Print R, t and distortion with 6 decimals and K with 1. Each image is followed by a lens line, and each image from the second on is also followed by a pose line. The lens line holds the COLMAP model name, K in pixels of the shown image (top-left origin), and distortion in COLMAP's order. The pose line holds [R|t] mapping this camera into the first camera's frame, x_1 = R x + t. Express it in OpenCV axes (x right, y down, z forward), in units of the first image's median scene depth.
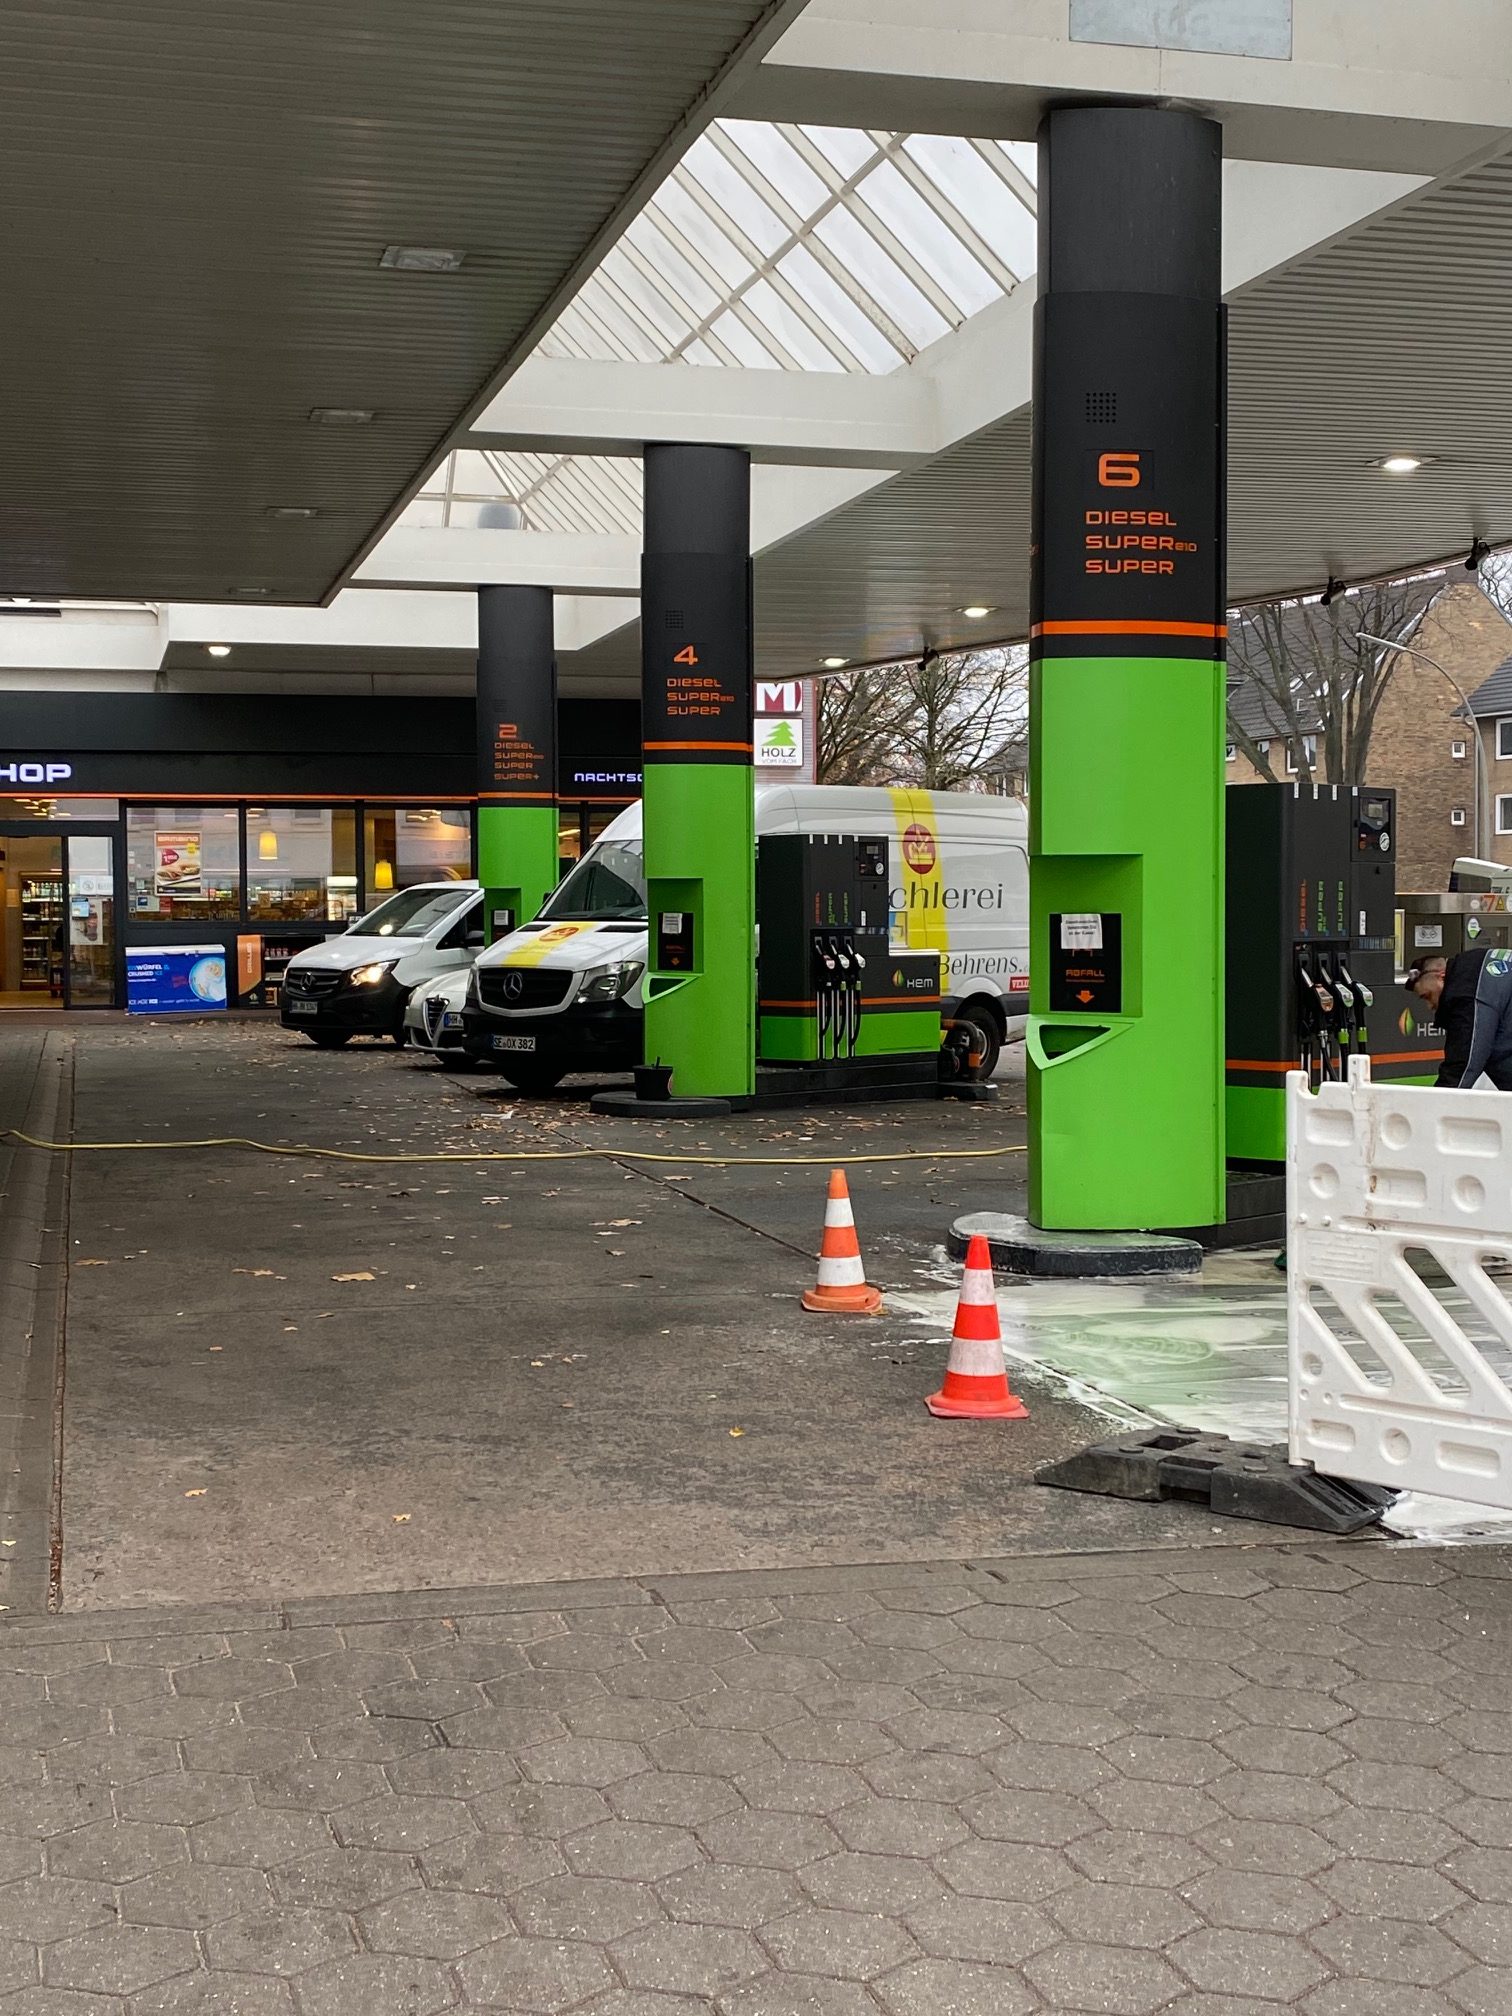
lens RADIAL K [[2529.0, 0, 756.1], [0, 2529.0, 1007.4], [0, 0, 1]] dist [-0.001411, -0.003484]
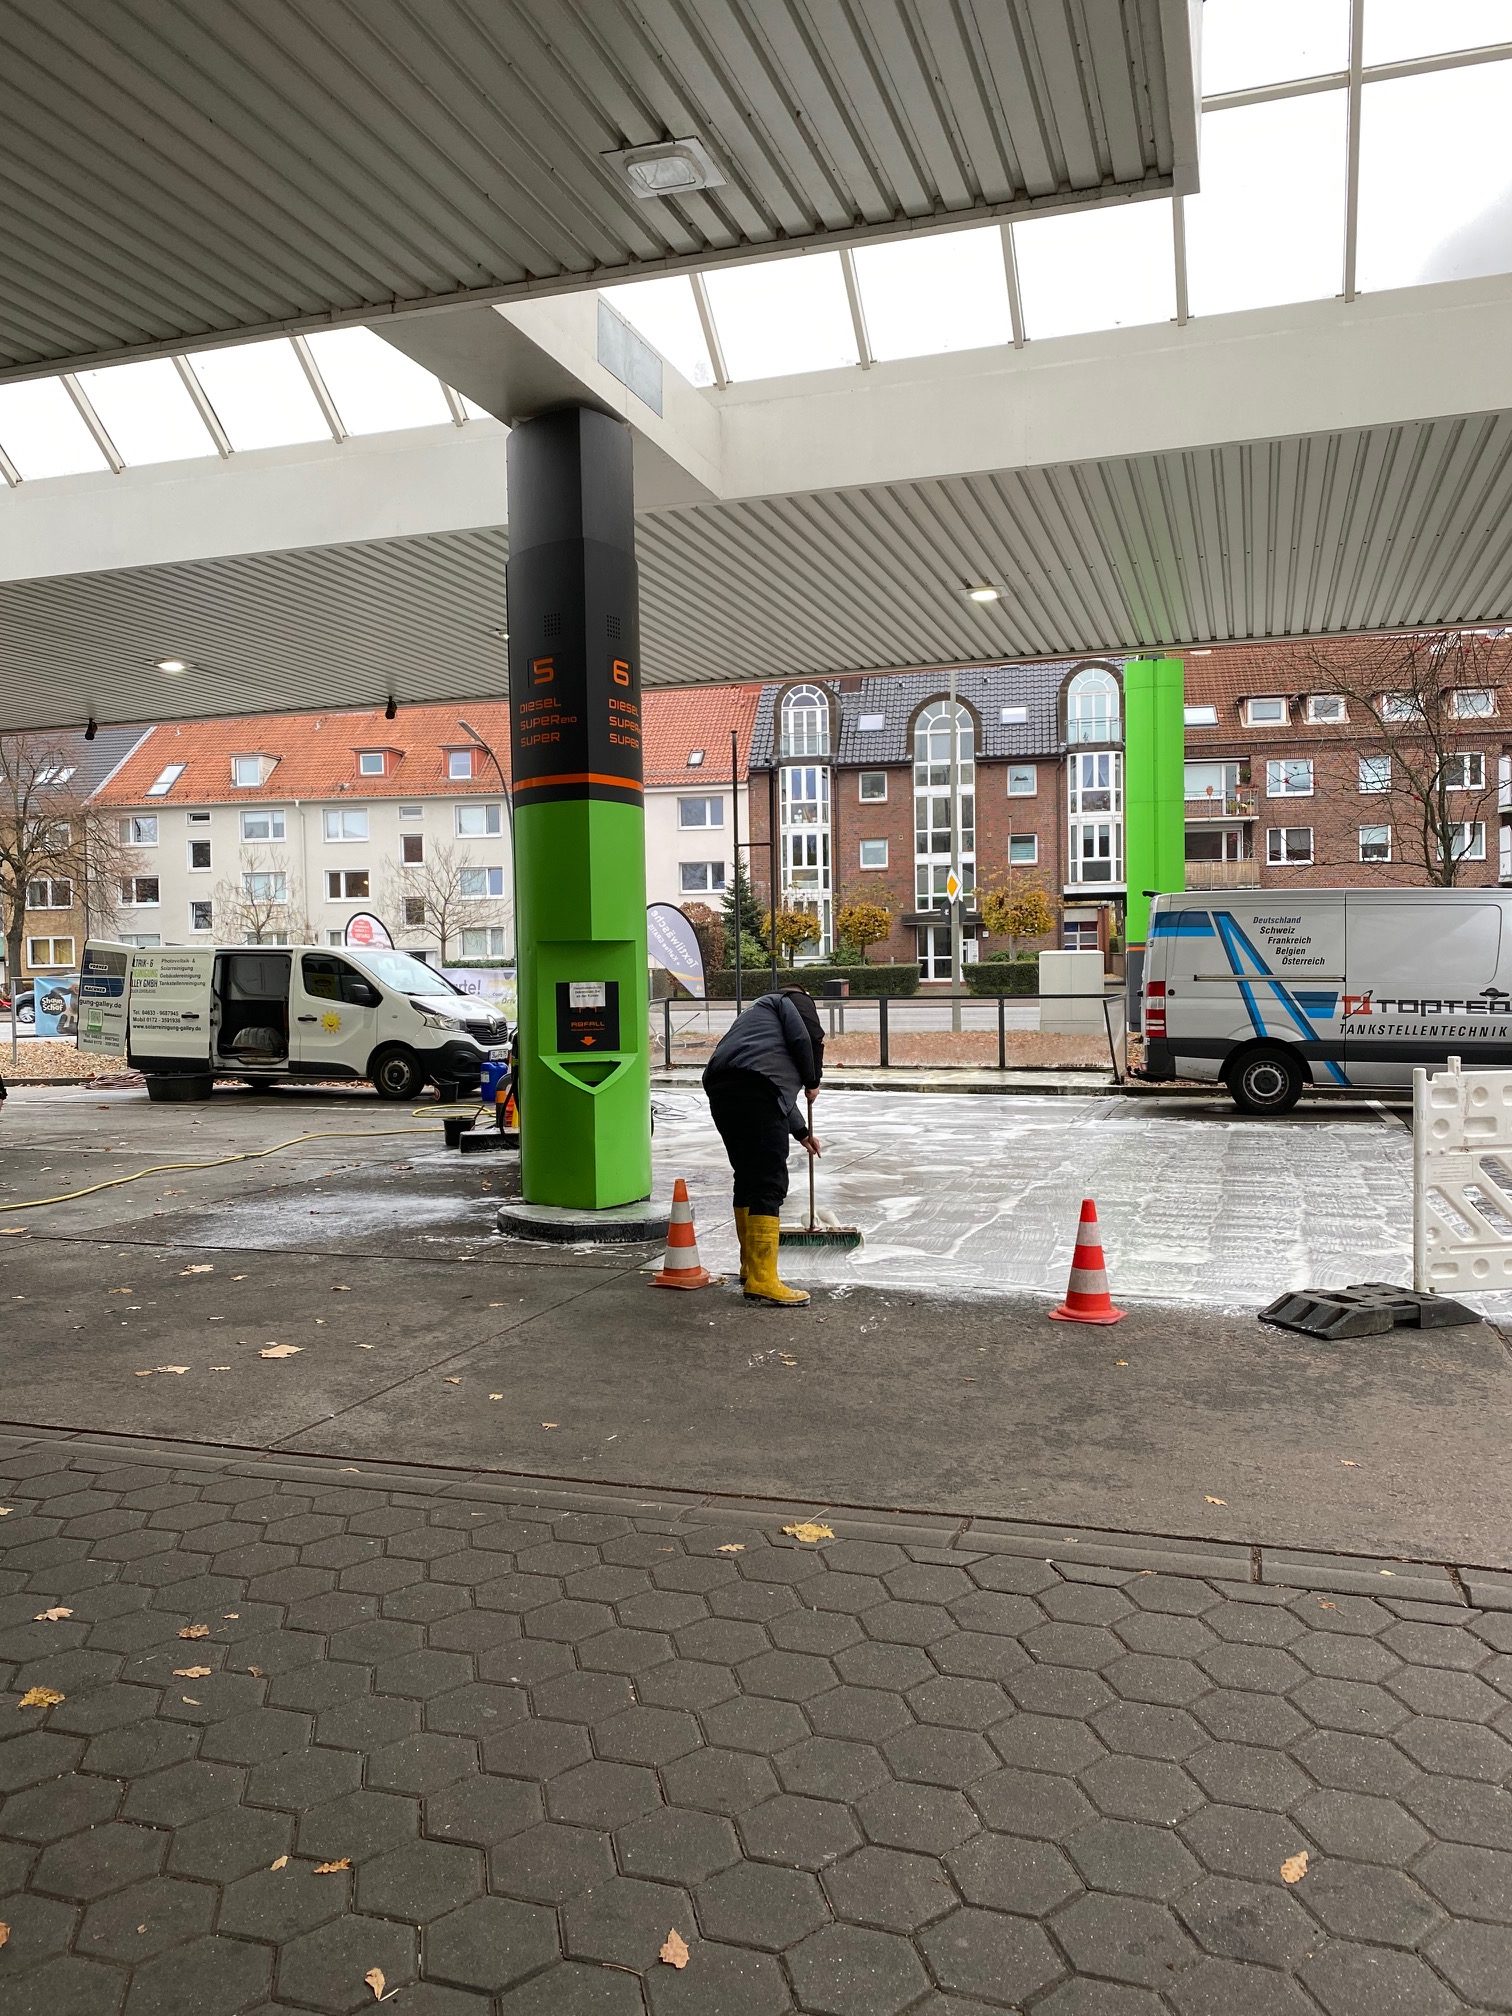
lens RADIAL K [[1512.4, 0, 757.0], [0, 1512.4, 995.4], [0, 0, 1]] dist [0.013802, -0.020086]
pose [[0.537502, -0.024282, 0.842913, -0.533849], [0.041756, 0.999126, 0.002156, -0.027732], [-0.842228, 0.034038, 0.538046, 0.472433]]
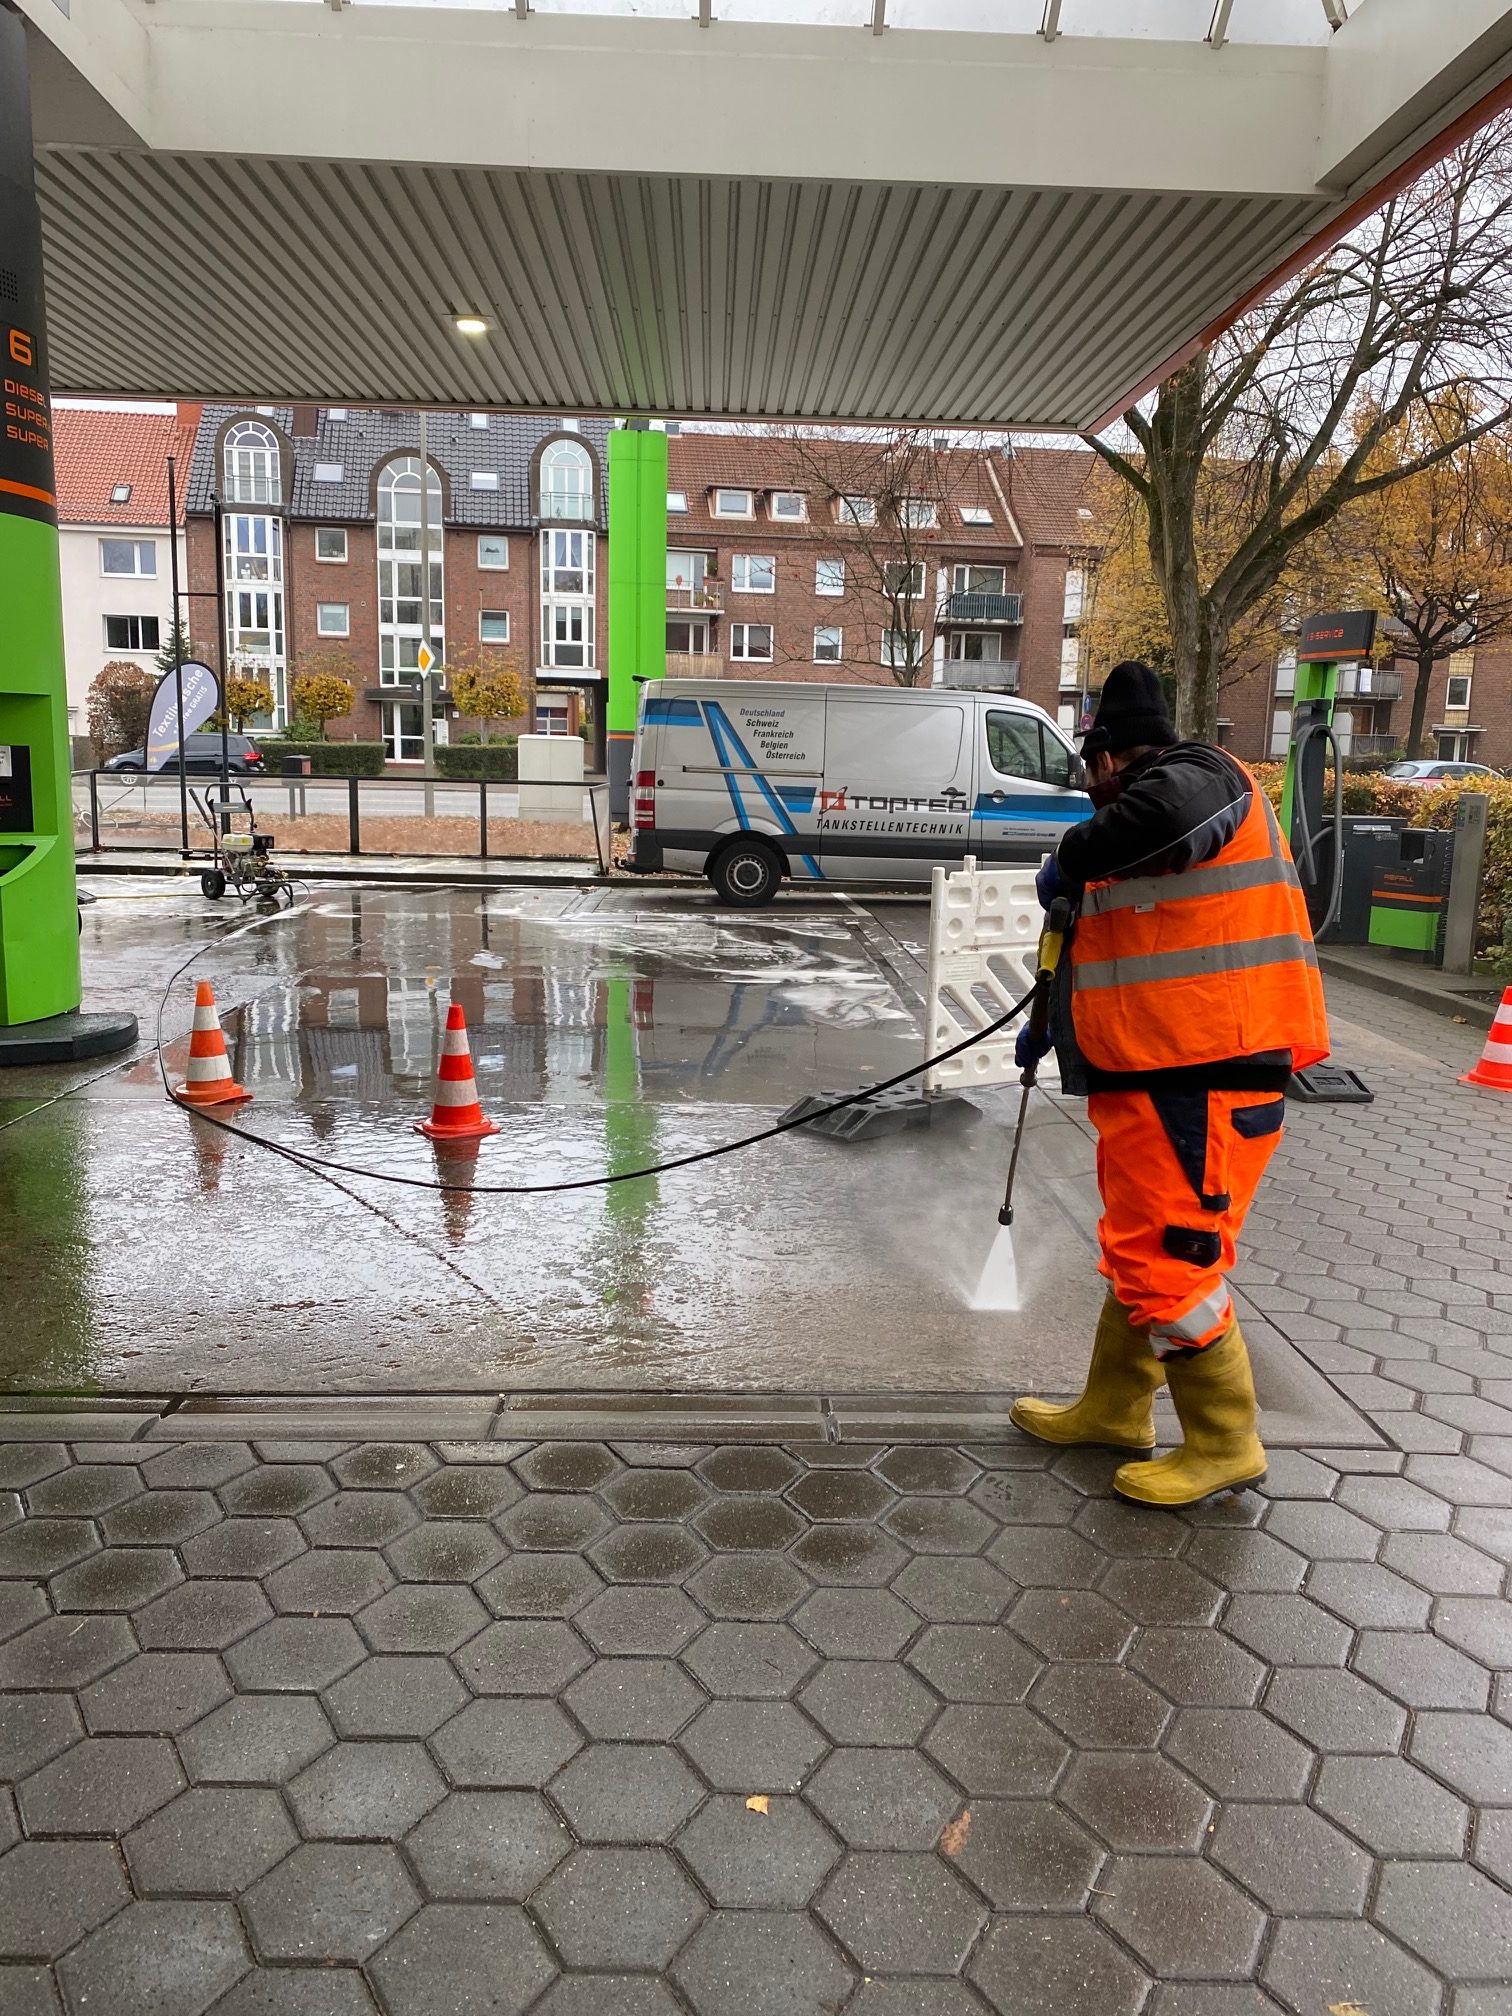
lens RADIAL K [[1512.4, 0, 757.0], [0, 1512.4, 995.4], [0, 0, 1]] dist [0.013802, -0.020086]
pose [[0.215665, -0.148124, 0.965167, -0.474136], [0.005982, 0.988609, 0.150385, -0.025870], [-0.976449, -0.026659, 0.214094, 0.518032]]
